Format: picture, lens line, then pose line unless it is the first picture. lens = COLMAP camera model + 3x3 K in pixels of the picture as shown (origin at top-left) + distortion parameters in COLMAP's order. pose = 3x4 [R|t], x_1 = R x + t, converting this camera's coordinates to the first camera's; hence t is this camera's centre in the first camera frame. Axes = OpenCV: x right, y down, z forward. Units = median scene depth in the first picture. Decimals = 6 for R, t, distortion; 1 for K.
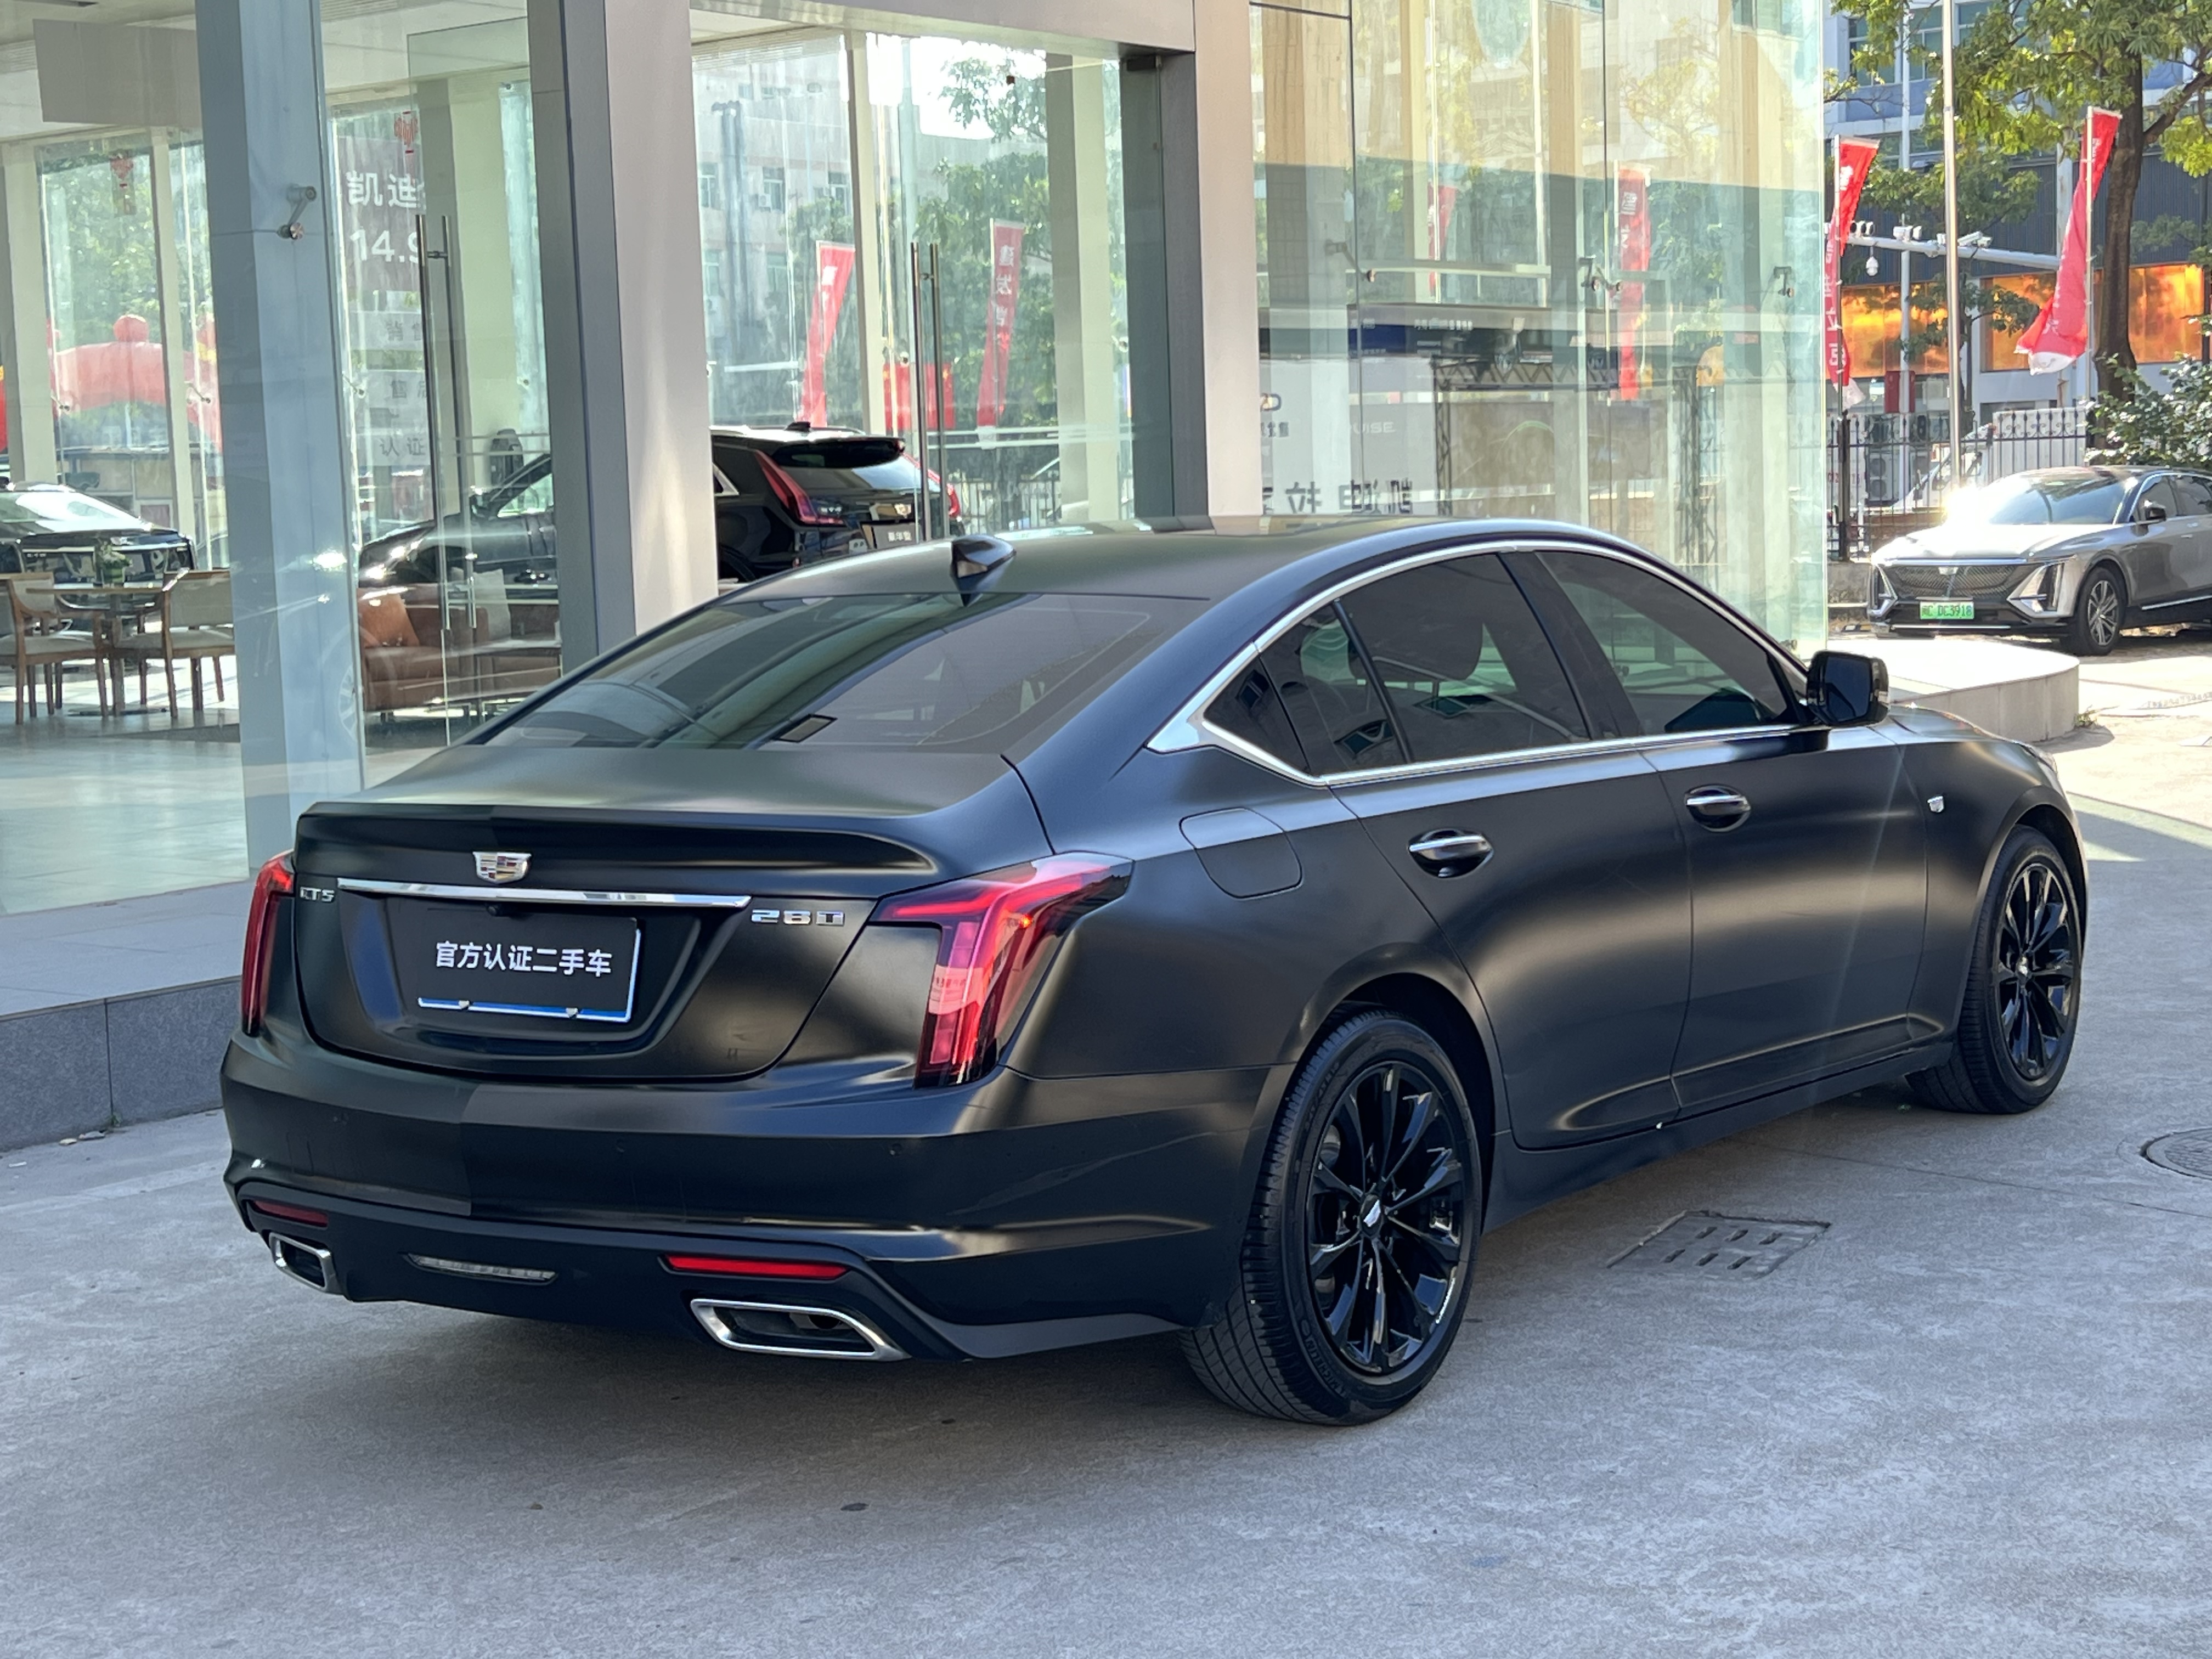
lens RADIAL K [[3327.8, 0, 1119.1], [0, 3327.8, 821.1], [0, 0, 1]] dist [0.202170, -0.685987]
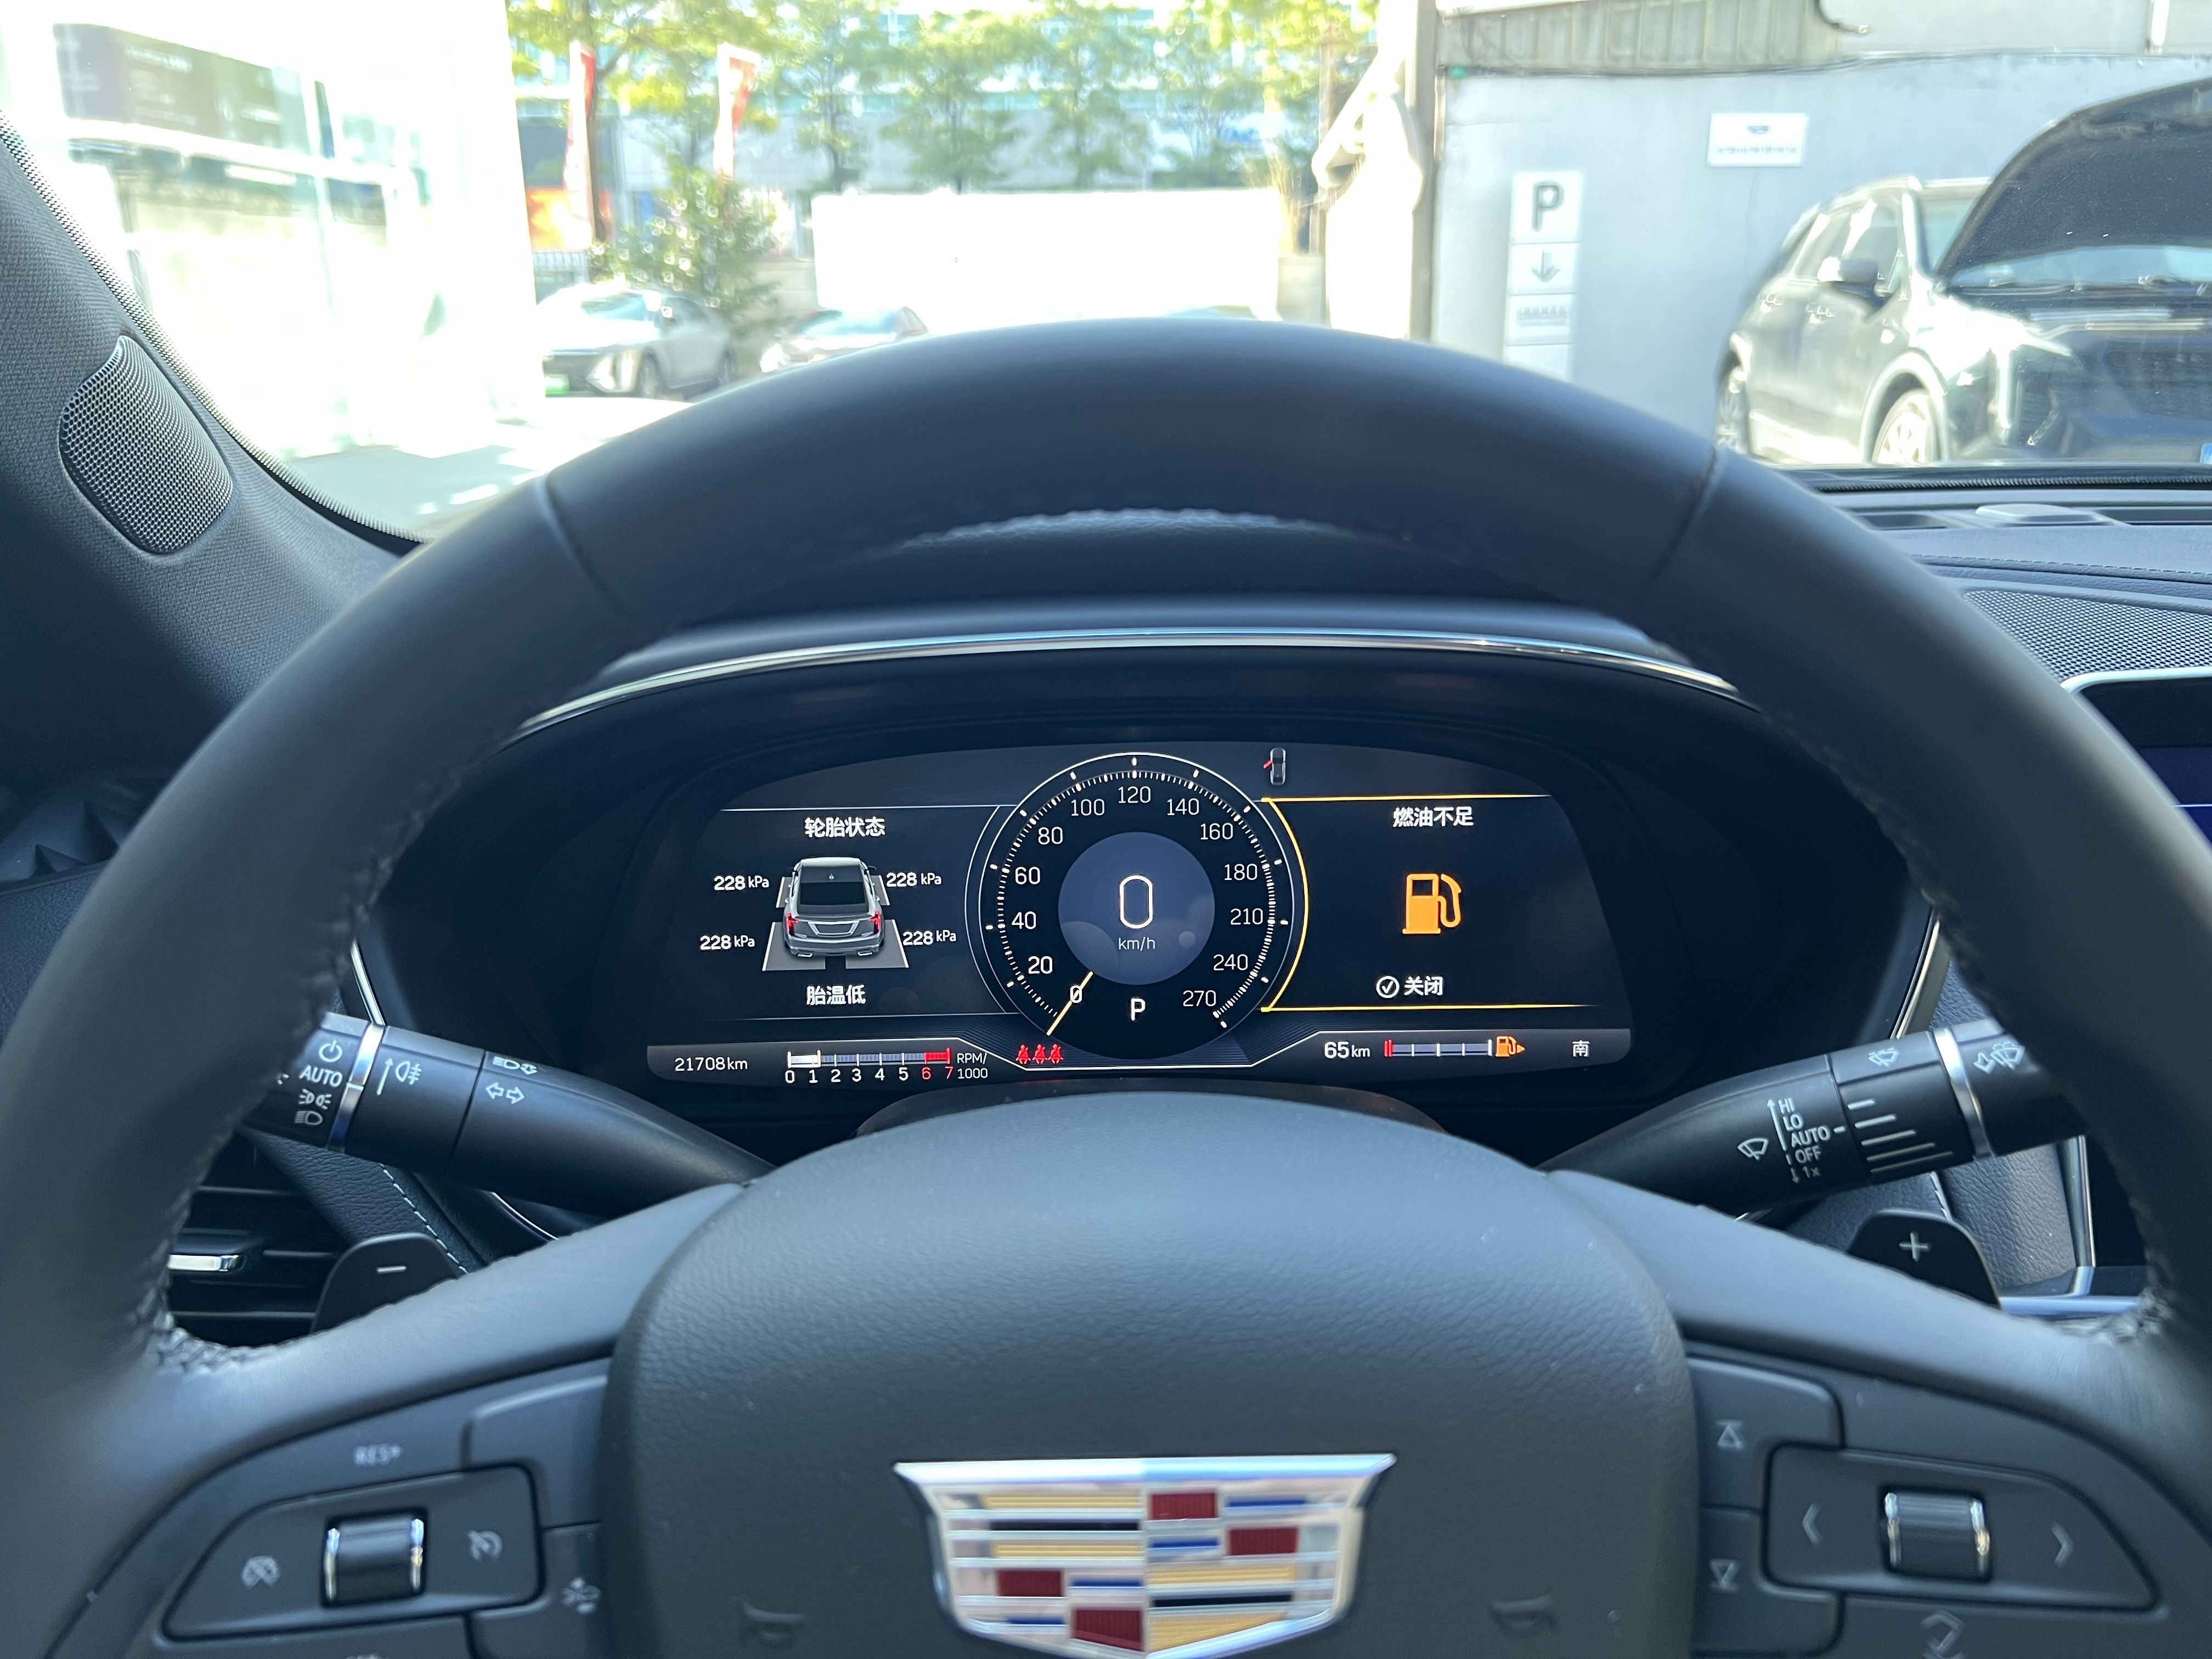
lens RADIAL K [[1685.8, 0, 1110.2], [0, 1685.8, 814.5], [0, 0, 1]] dist [0.034173, -0.045606]
pose [[0.813479, -0.140983, 0.564248, 0.047823], [0.038468, 0.981093, 0.189676, -0.060010], [-0.580321, -0.132592, 0.803522, 1.436333]]
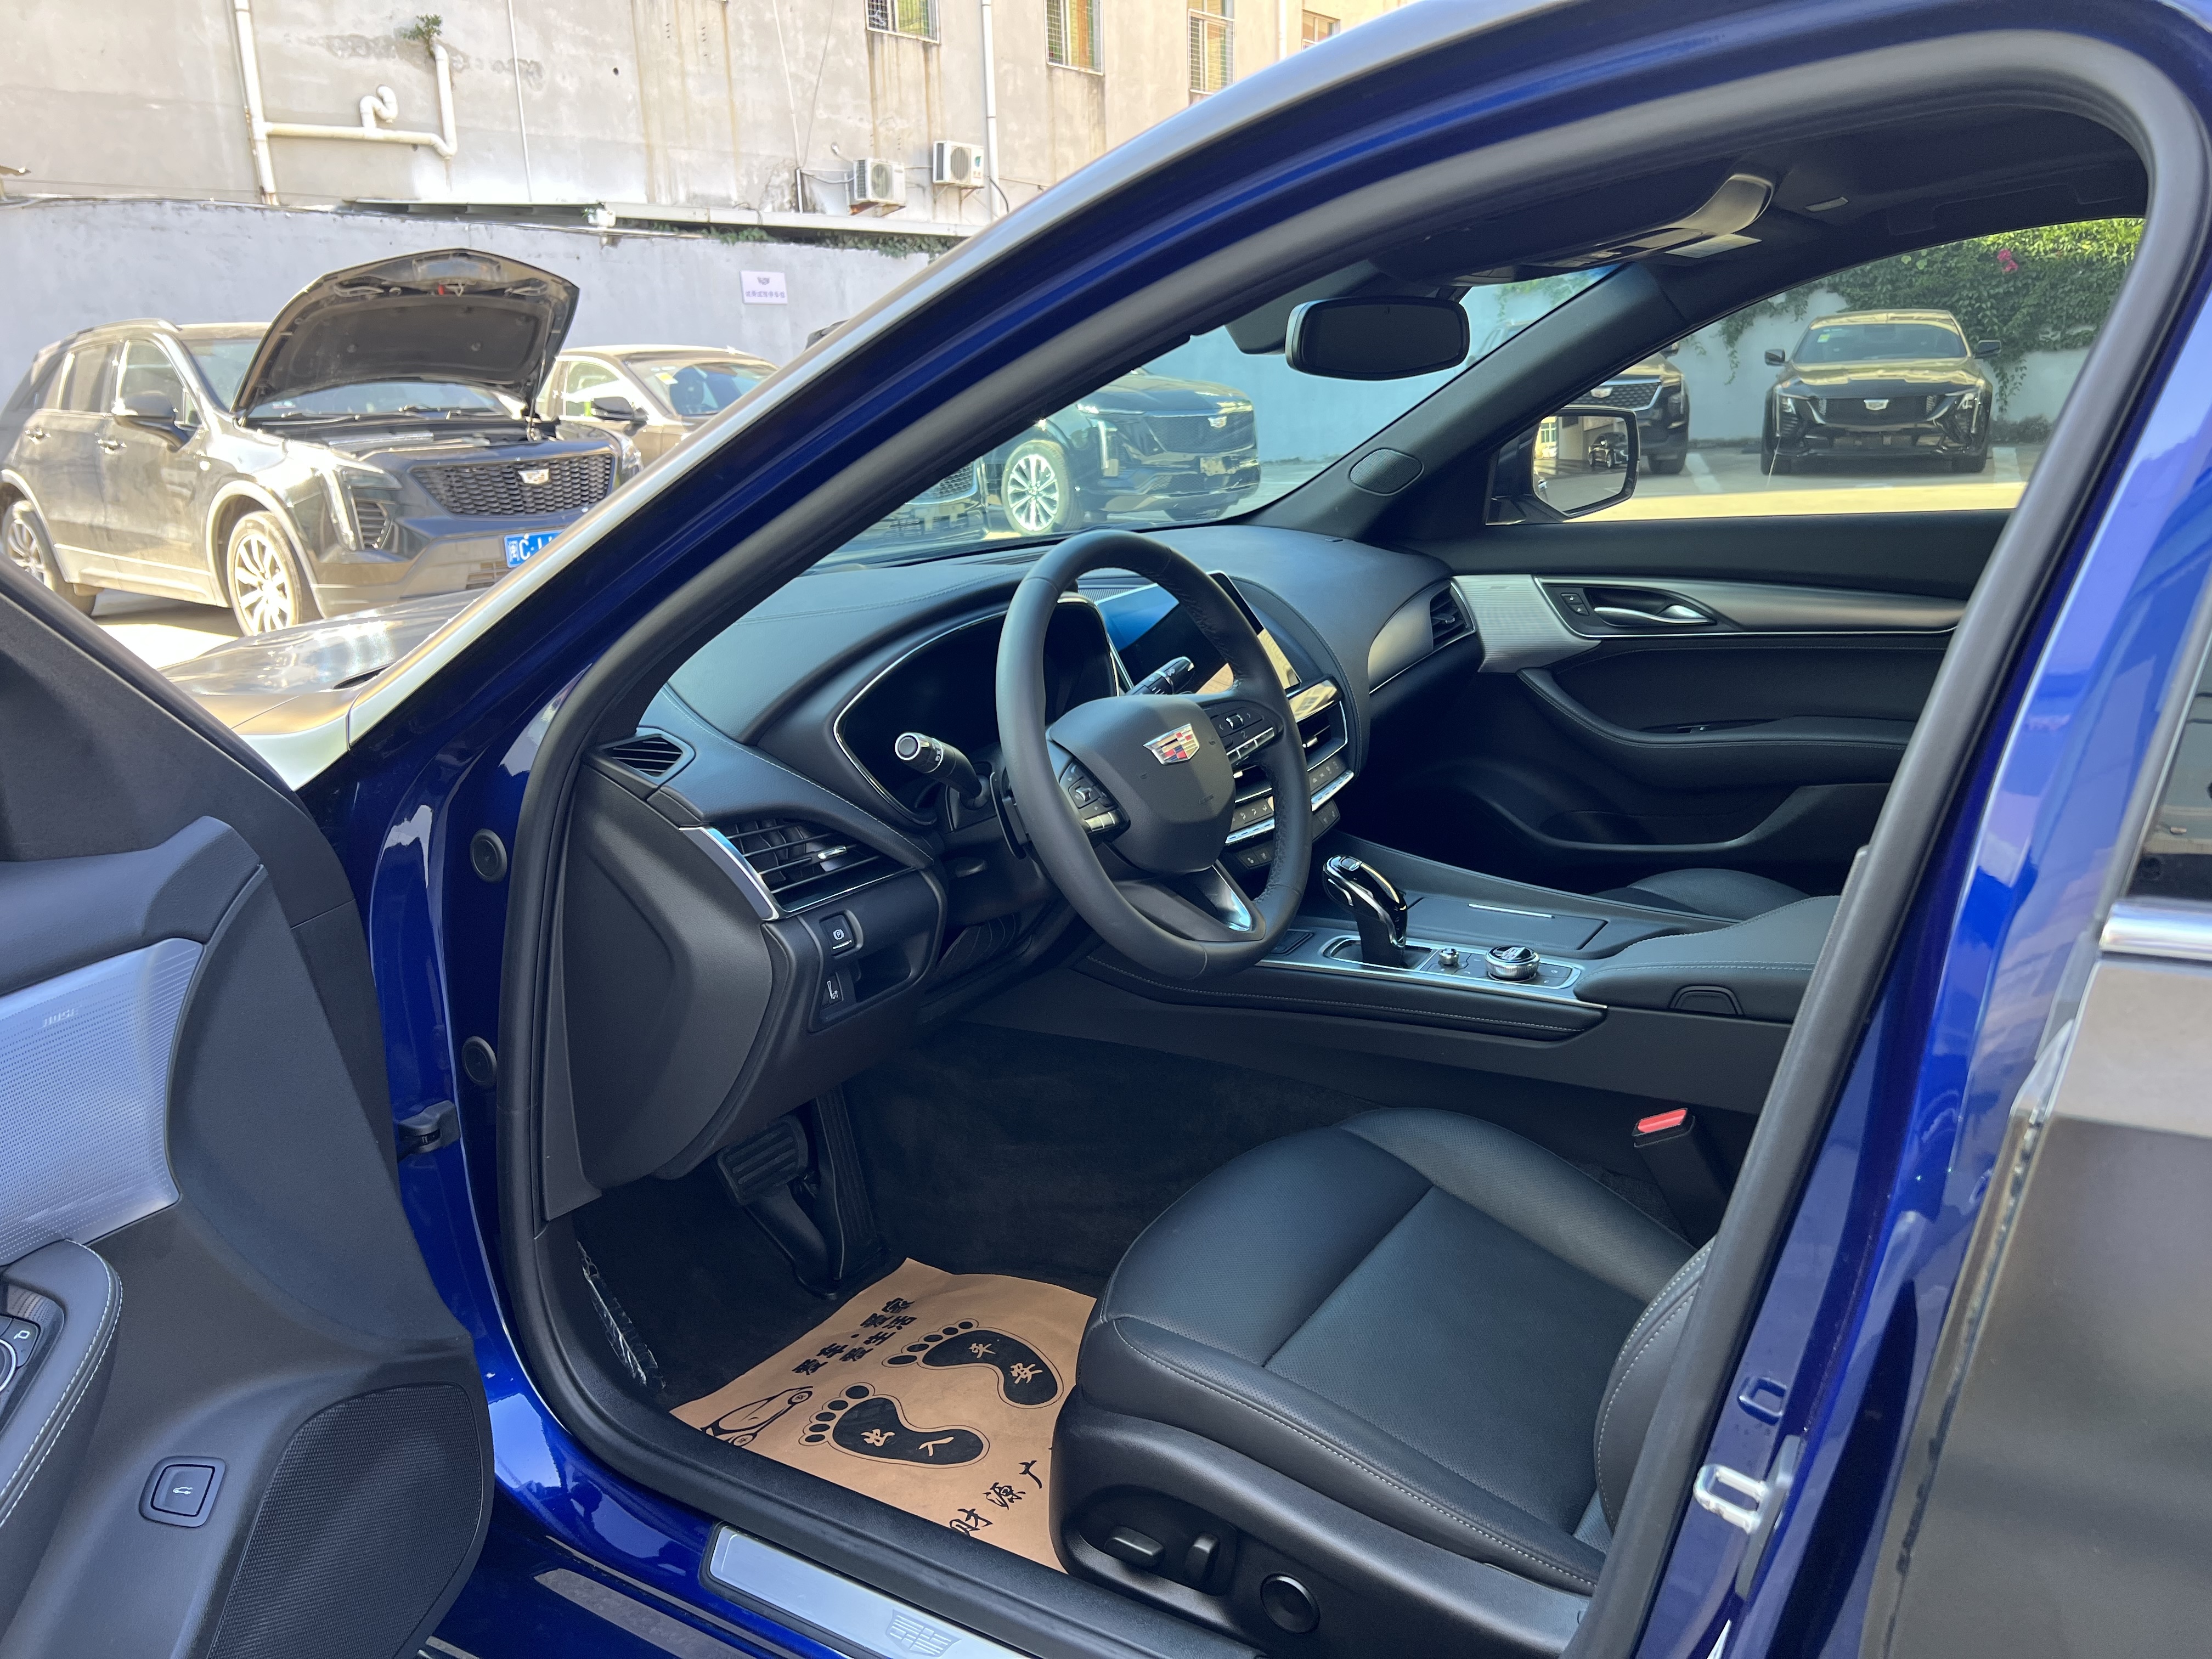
lens RADIAL K [[1661.2, 0, 1140.7], [0, 1661.2, 795.1], [0, 0, 1]] dist [0.070336, -0.082051]
pose [[-0.052533, -0.211882, 0.975882, -0.184687], [0.141131, 0.965848, 0.217300, -0.080188], [-0.988596, 0.149143, -0.020836, 1.478307]]
